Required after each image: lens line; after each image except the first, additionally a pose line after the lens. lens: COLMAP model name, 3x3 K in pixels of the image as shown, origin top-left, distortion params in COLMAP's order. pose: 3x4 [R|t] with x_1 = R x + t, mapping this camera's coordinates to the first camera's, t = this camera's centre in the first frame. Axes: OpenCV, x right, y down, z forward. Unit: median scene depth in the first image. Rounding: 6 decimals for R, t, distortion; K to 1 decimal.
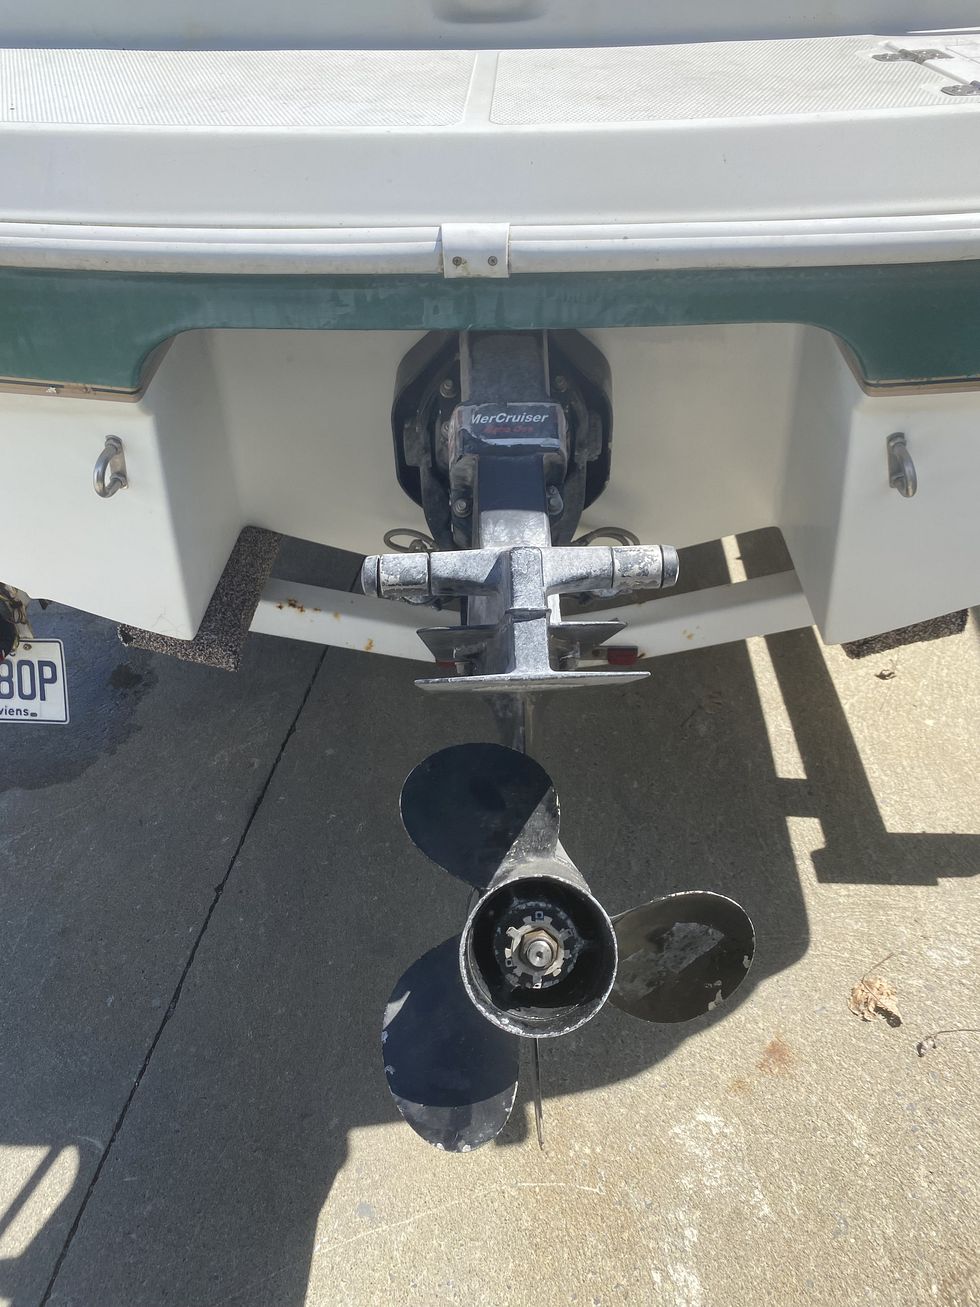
lens RADIAL K [[976.1, 0, 533.2], [0, 976.1, 657.0], [0, 0, 1]] dist [-0.001845, -0.008794]
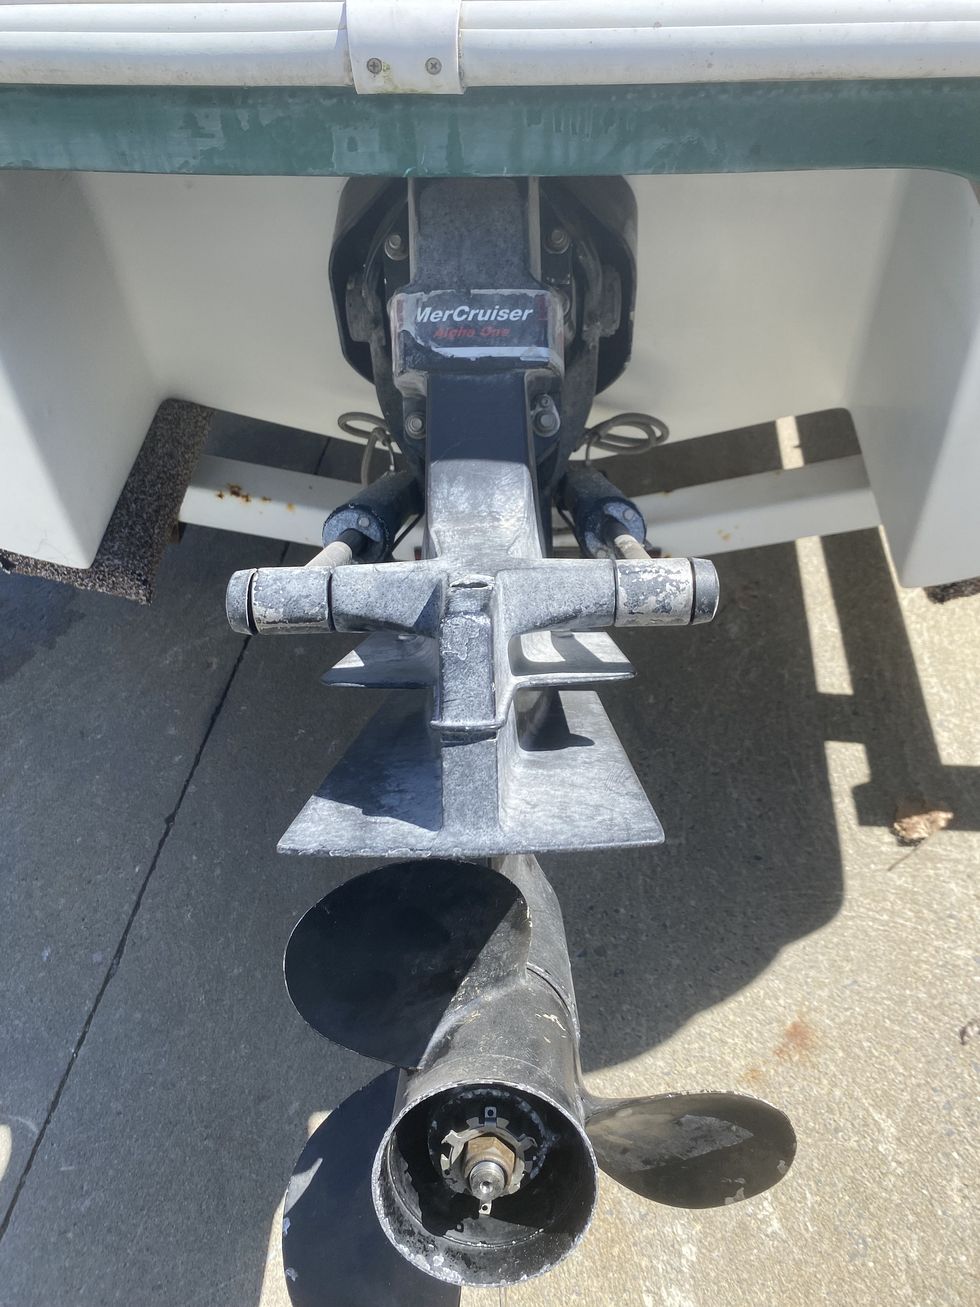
lens RADIAL K [[976.1, 0, 533.2], [0, 976.1, 657.0], [0, 0, 1]] dist [-0.001845, -0.008794]
pose [[0.999519, 0.020556, -0.023232, 0.027248], [-0.015161, 0.977092, 0.212278, -0.119909], [0.027064, -0.211823, 0.976933, 0.228268]]
